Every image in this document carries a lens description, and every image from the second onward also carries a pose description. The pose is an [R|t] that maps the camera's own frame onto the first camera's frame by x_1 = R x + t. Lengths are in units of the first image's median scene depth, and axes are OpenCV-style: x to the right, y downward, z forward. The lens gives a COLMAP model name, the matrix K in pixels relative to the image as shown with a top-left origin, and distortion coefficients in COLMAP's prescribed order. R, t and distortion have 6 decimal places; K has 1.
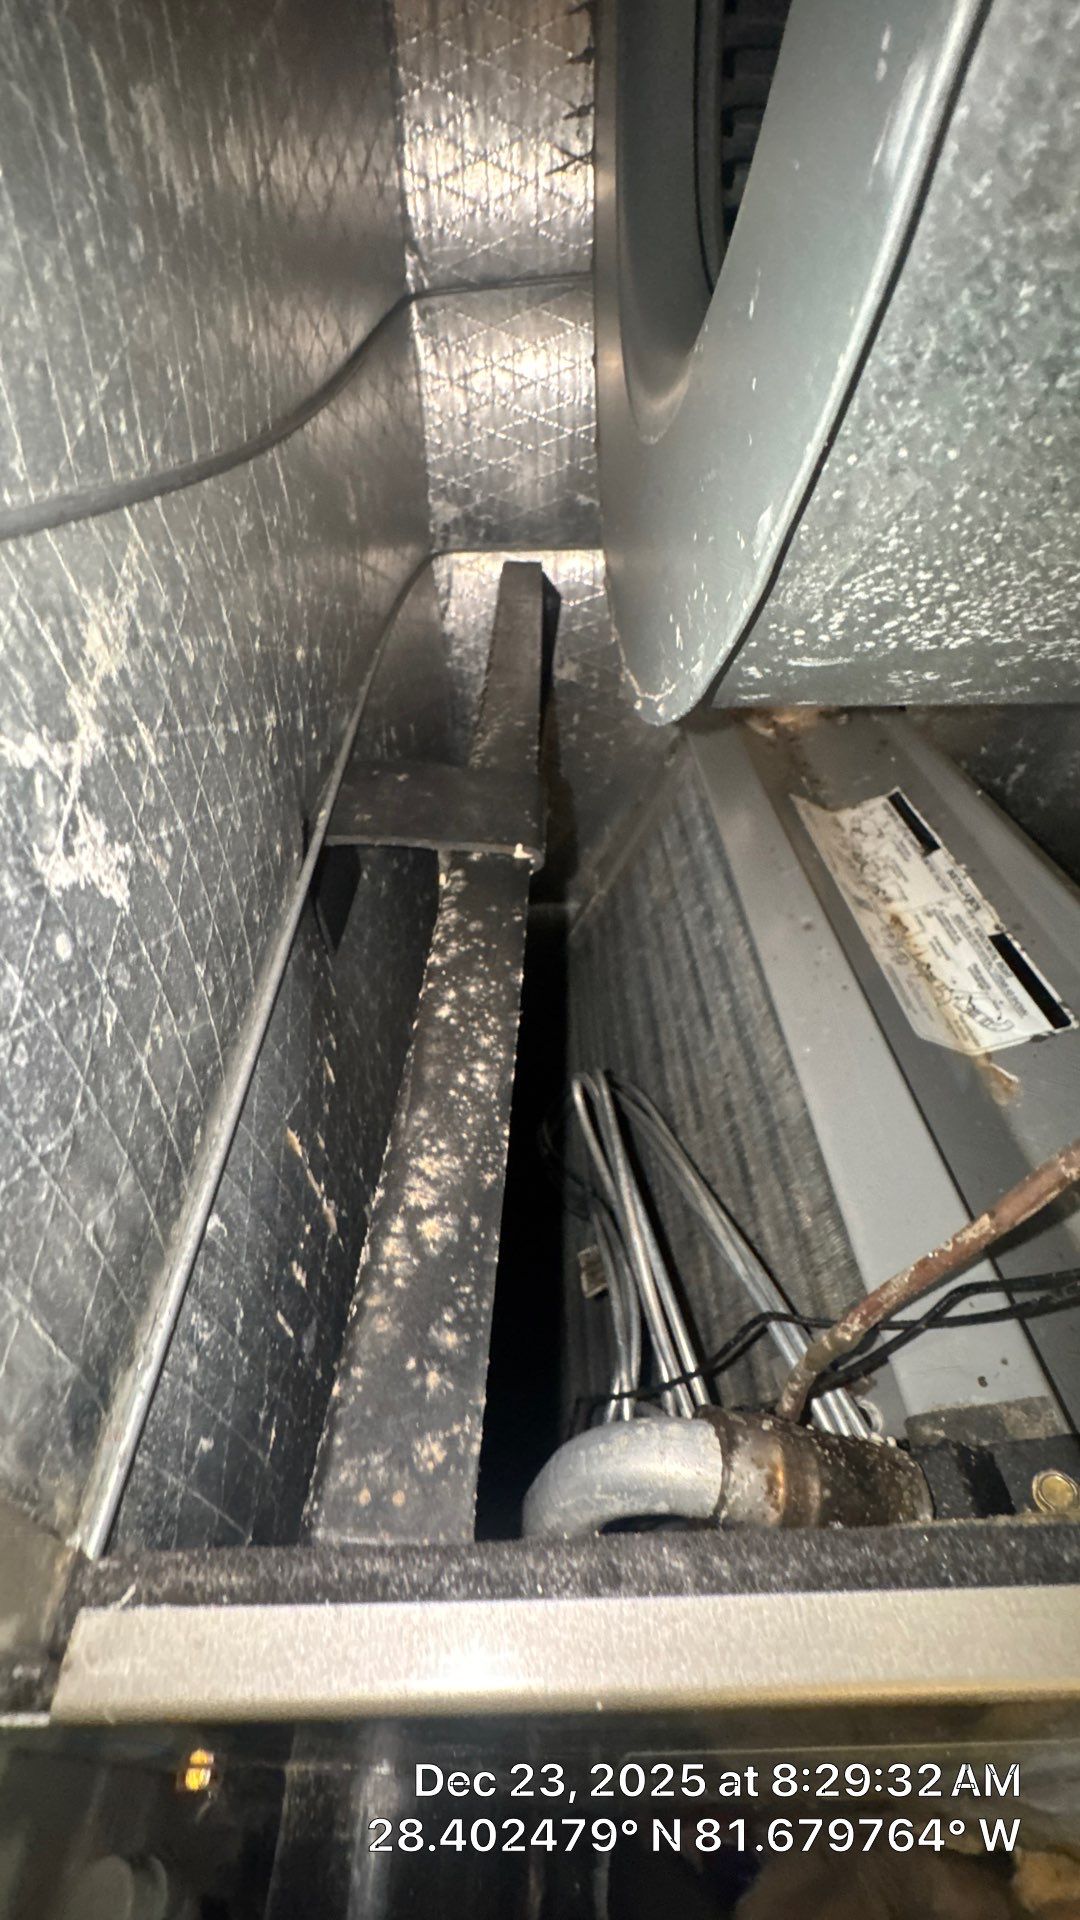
lens RADIAL K [[780.6, 0, 538.3], [0, 780.6, 962.0], [0, 0, 1]] dist [-0.005692, 0.000914]
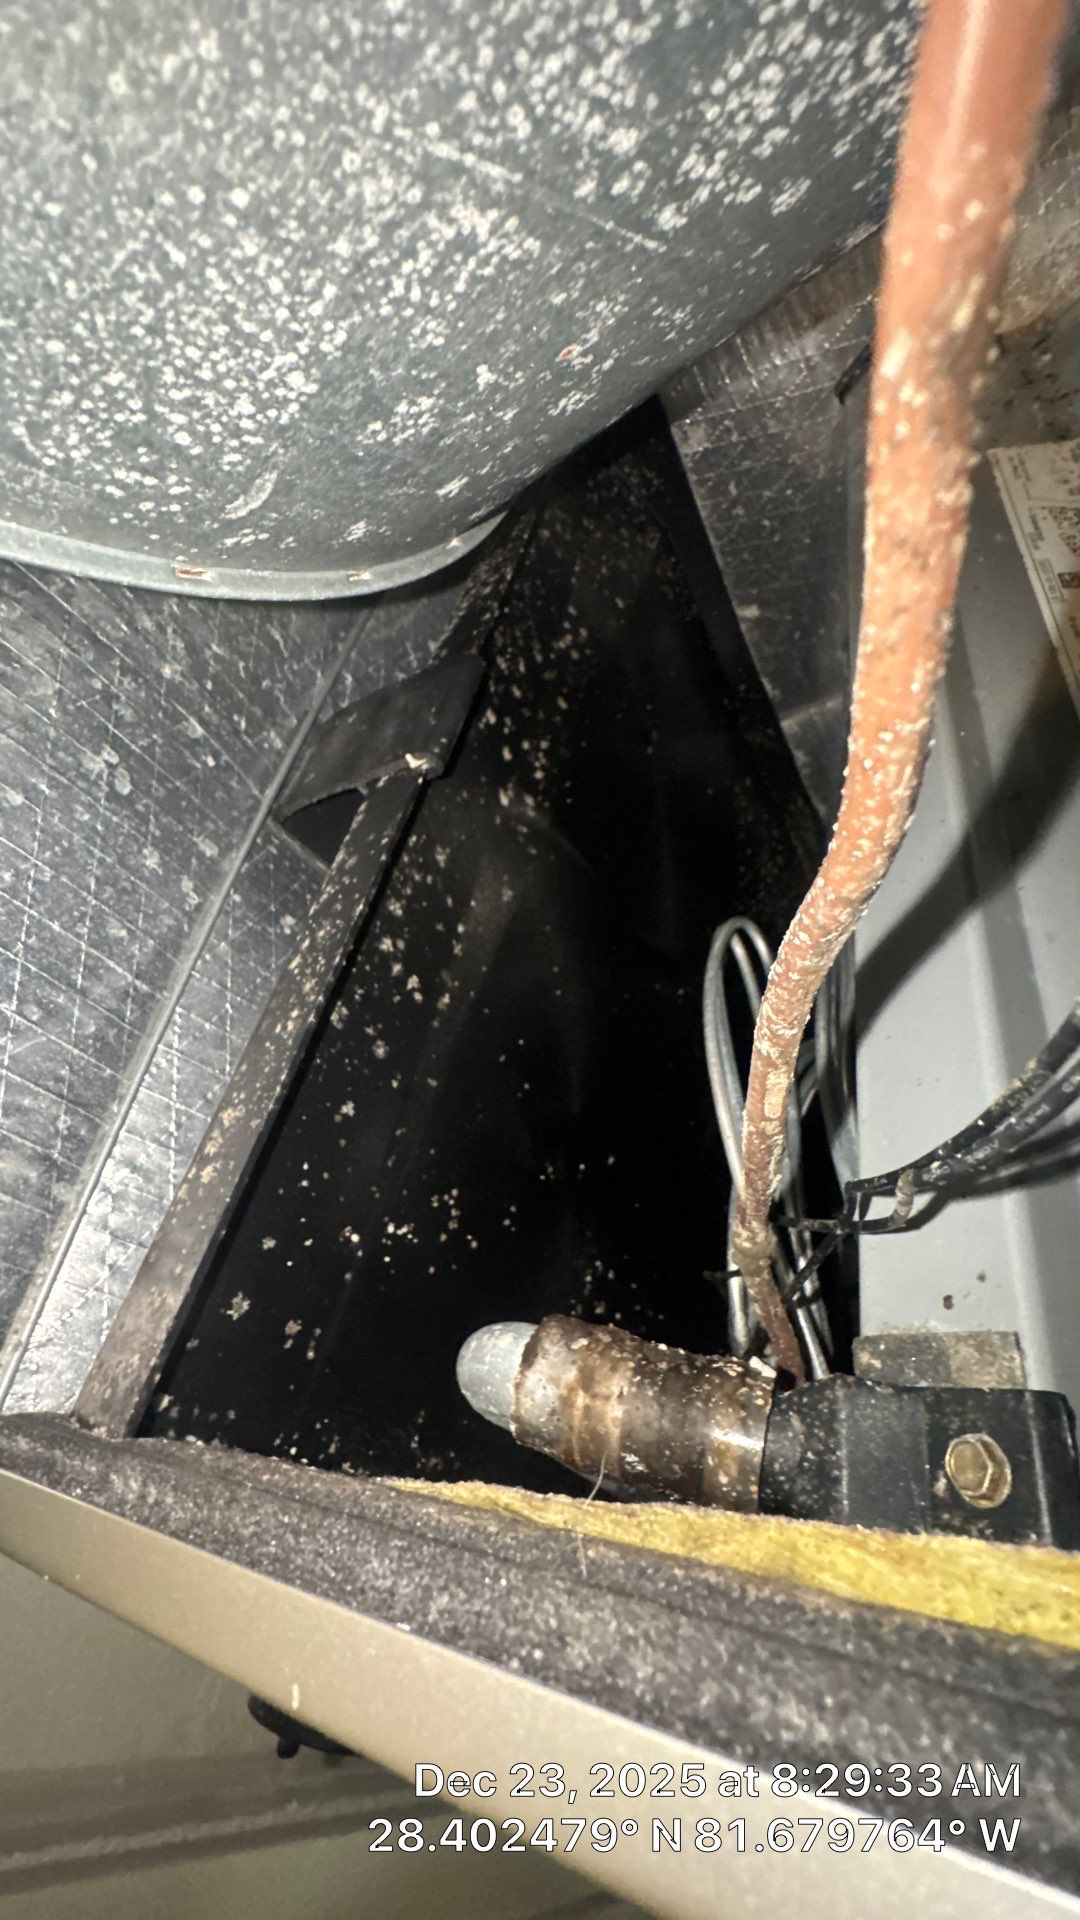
lens RADIAL K [[780.6, 0, 536.4], [0, 780.6, 958.8], [0, 0, 1]] dist [-0.005692, 0.000914]
pose [[0.790849, -0.198575, -0.578901, 0.382825], [0.303626, 0.948587, 0.089405, 0.031544], [0.531384, -0.246475, 0.810482, 0.152255]]
